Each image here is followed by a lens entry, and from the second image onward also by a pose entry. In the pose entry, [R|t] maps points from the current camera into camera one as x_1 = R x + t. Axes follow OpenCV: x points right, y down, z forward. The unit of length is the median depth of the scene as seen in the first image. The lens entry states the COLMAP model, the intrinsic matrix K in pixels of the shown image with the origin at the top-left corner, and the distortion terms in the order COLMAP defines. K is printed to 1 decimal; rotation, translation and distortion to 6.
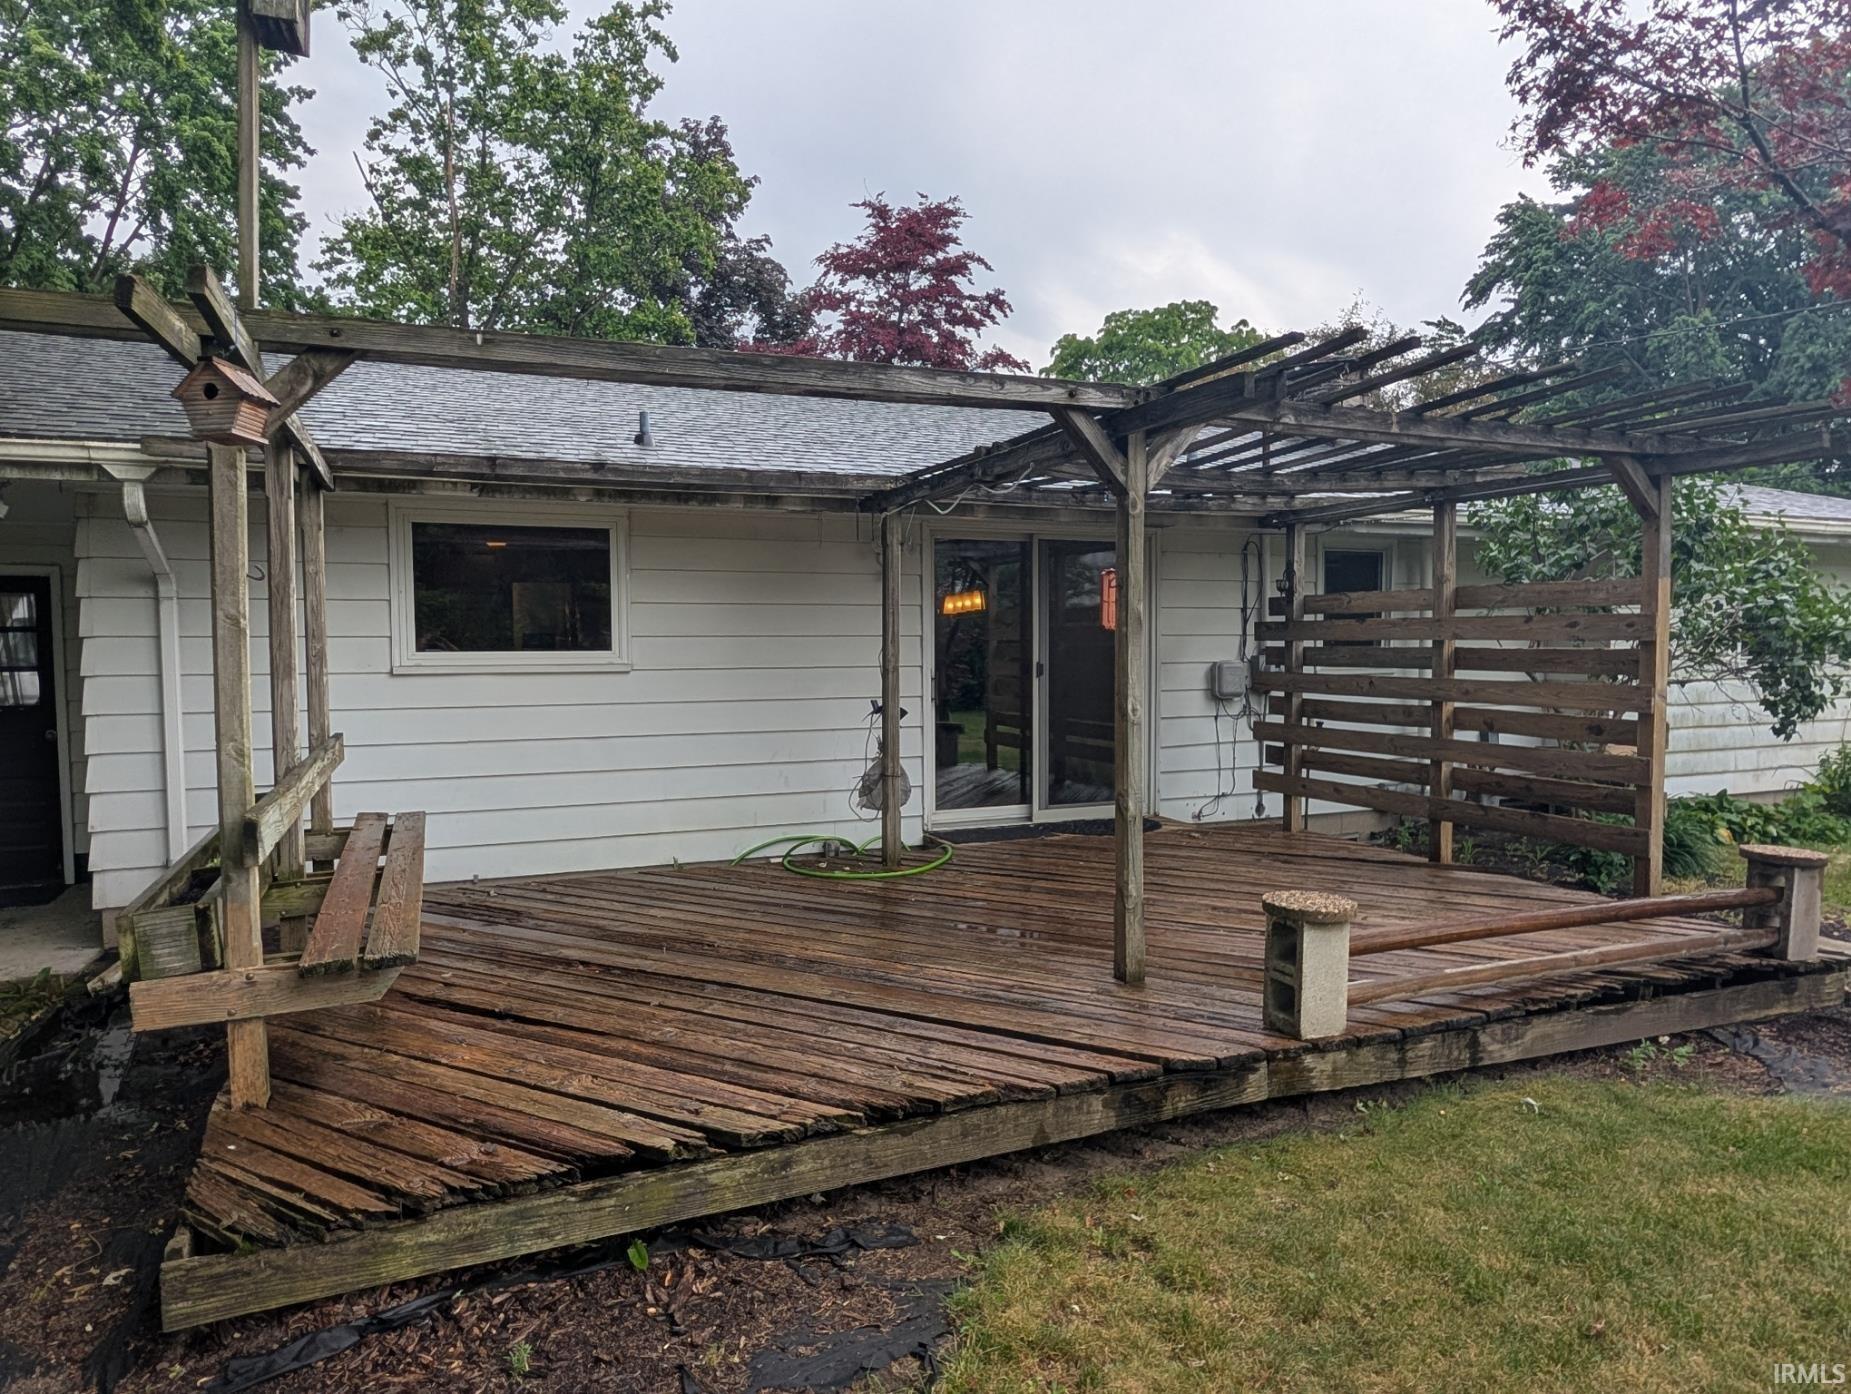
lens RADIAL K [[1172.0, 0, 925.1], [0, 1172.0, 683.8], [0, 0, 1]] dist [-0.001398, 0.000232]
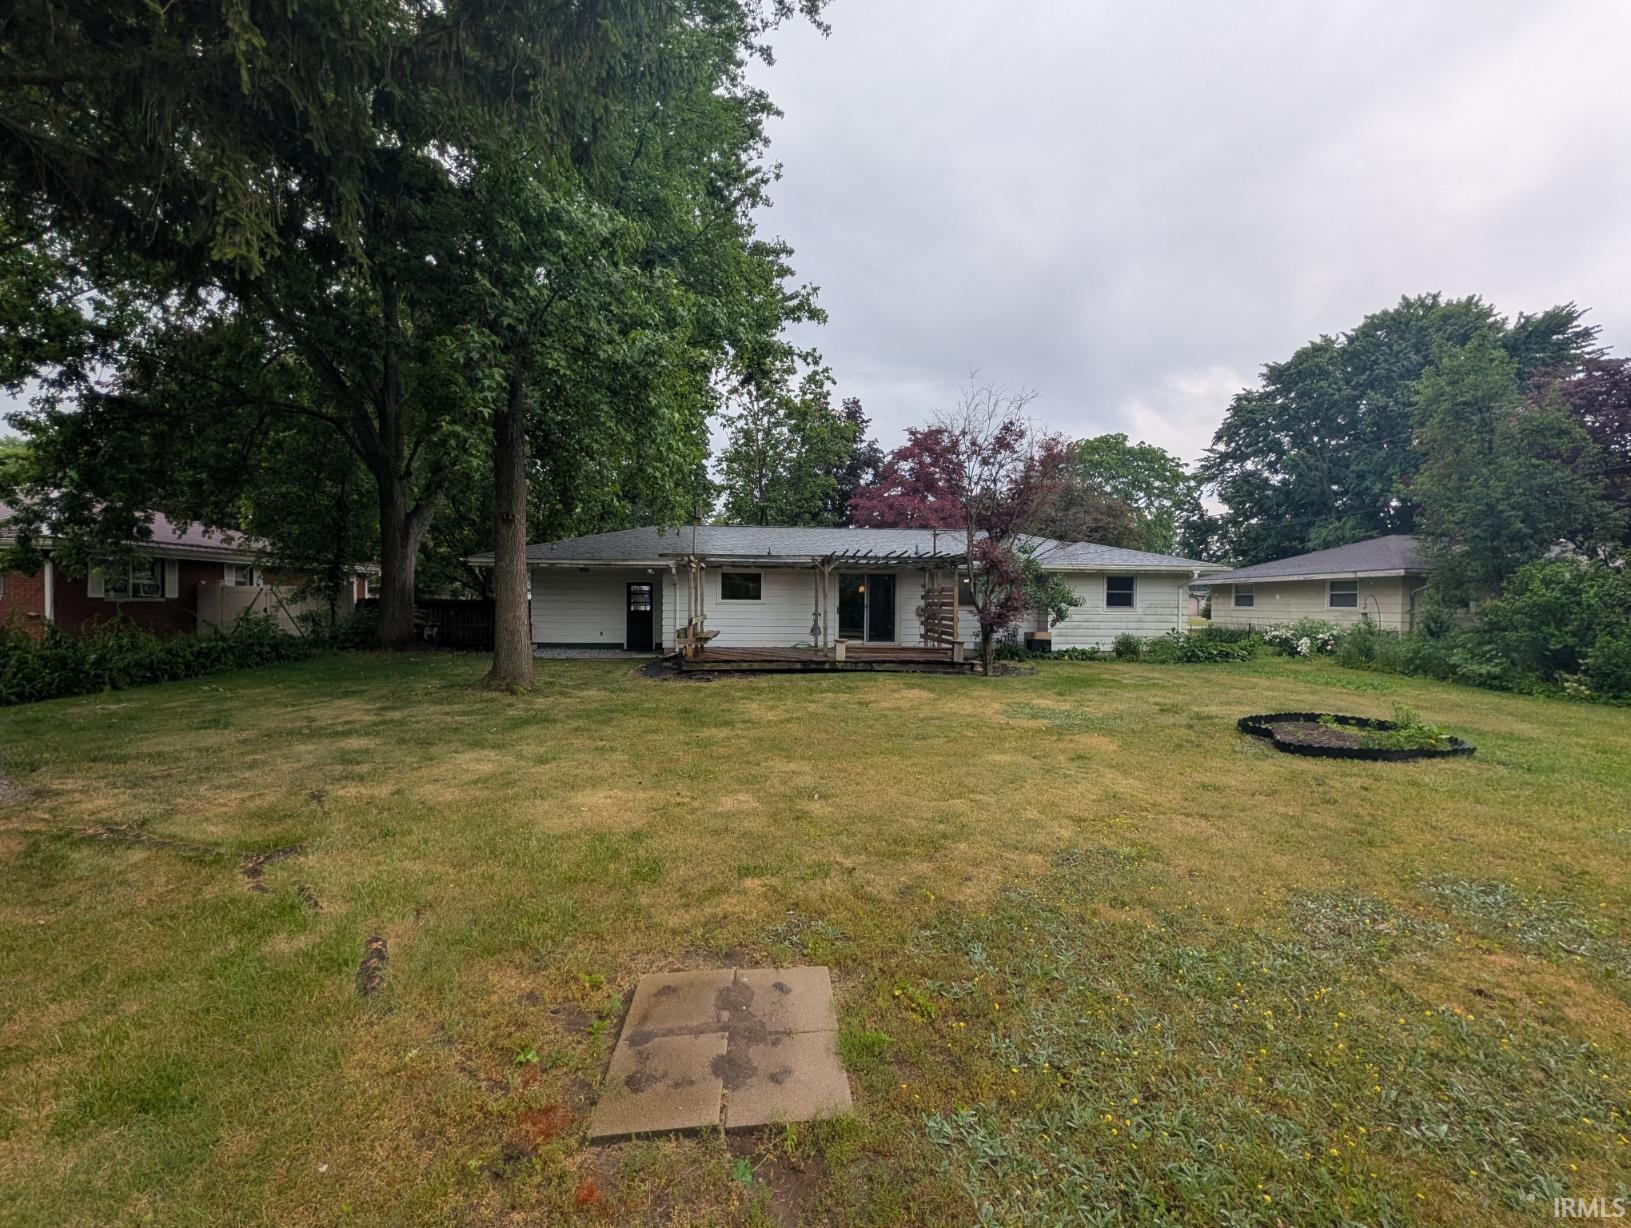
lens RADIAL K [[627.4, 0, 807.8], [0, 627.4, 612.1], [0, 0, 1]] dist [0.000852, -0.000126]
pose [[0.945109, 0.019254, -0.326187, 0.213146], [-0.026651, 0.999479, -0.018223, 0.017932], [0.325667, 0.025915, 0.945129, -0.379317]]
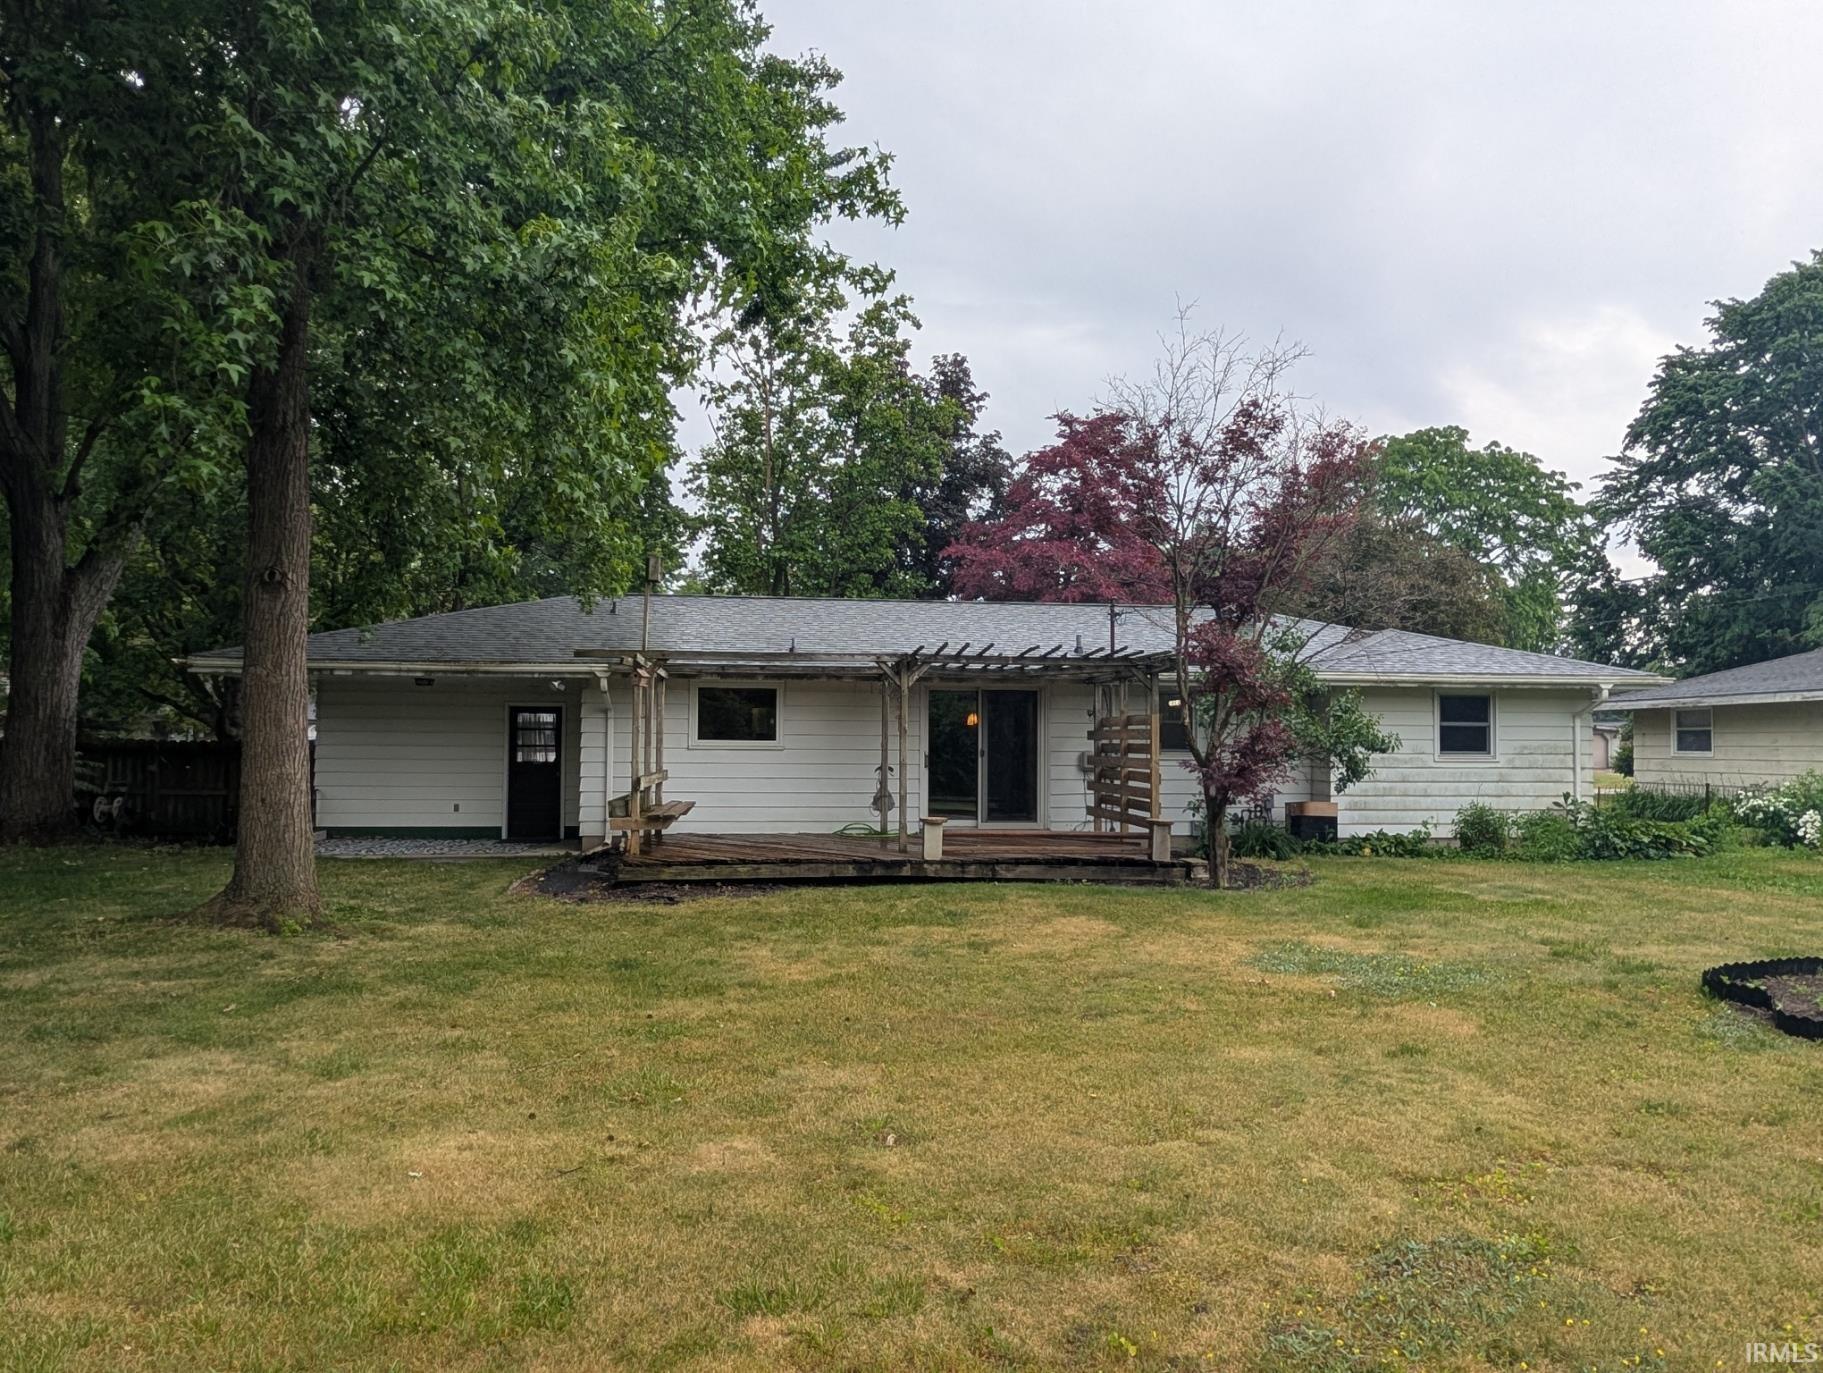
lens RADIAL K [[1218.9, 0, 918.7], [0, 1218.9, 693.2], [0, 0, 1]] dist [0.000948, 0.000778]
pose [[0.958470, 0.000471, -0.285194, 0.210889], [-0.023357, 0.996769, -0.076852, 0.017292], [0.284236, 0.080322, 0.955384, -0.376793]]
